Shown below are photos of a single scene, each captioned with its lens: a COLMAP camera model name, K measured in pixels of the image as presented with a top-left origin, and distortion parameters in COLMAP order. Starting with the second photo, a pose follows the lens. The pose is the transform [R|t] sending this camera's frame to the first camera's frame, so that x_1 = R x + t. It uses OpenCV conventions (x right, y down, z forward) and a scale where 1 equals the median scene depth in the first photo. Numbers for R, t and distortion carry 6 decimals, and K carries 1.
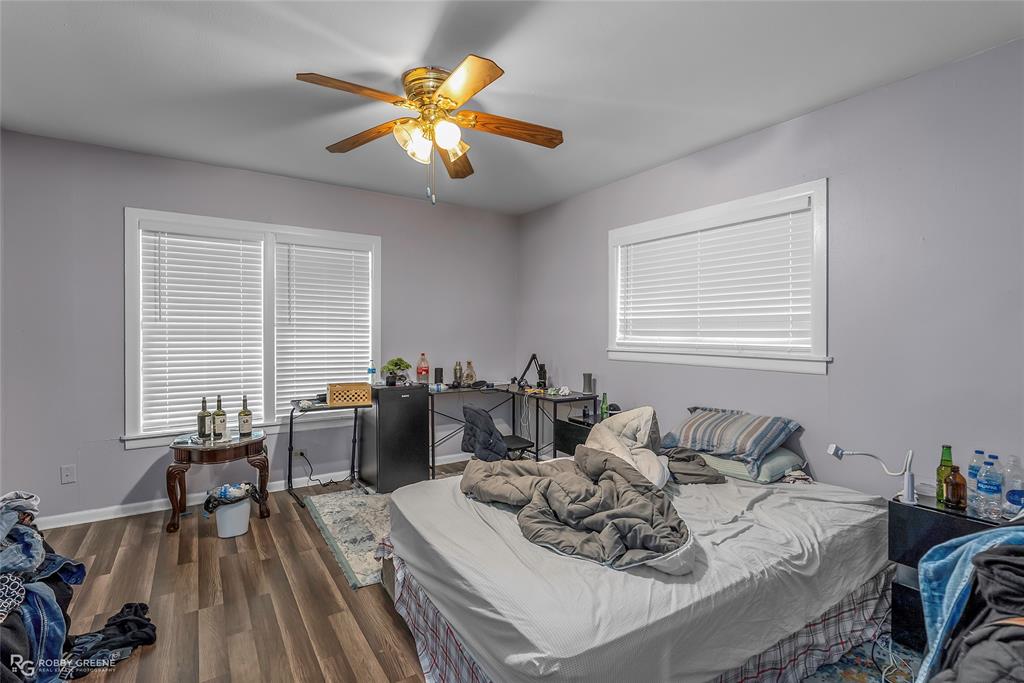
lens RADIAL K [[487.8, 0, 508.4], [0, 487.8, 326.1], [0, 0, 1]] dist [0.023805, -0.017576]
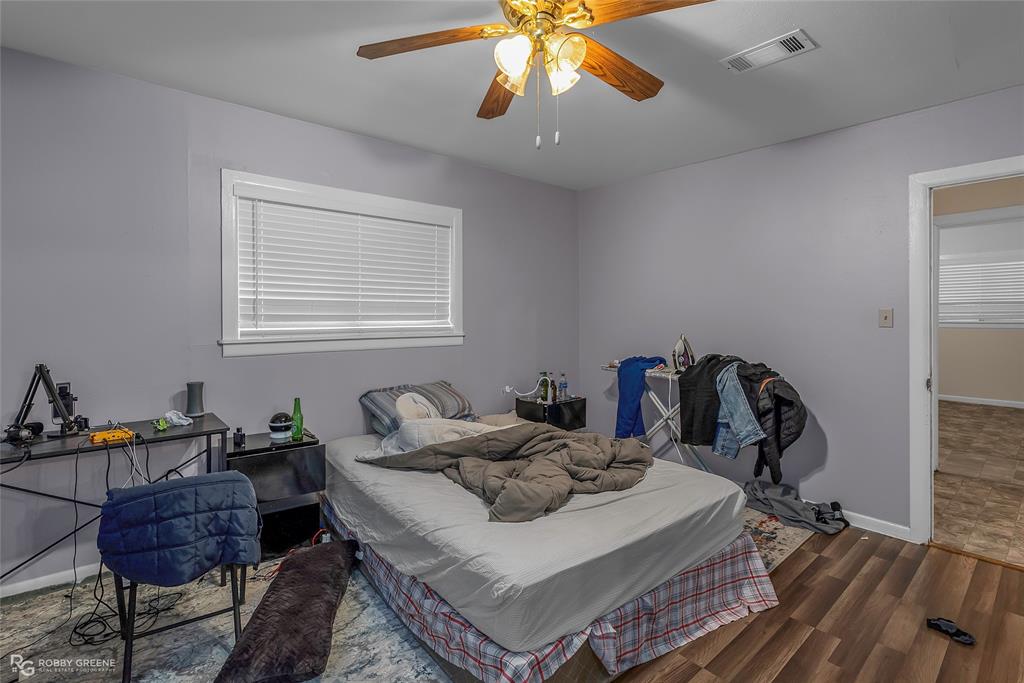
lens RADIAL K [[482.0, 0, 515.4], [0, 482.0, 321.5], [0, 0, 1]] dist [-0.005970, 0.001554]
pose [[-0.155588, -0.010309, 0.987768, -0.622530], [-0.005183, 0.999940, 0.009619, 0.011733], [-0.987808, -0.003623, -0.155632, 0.841301]]
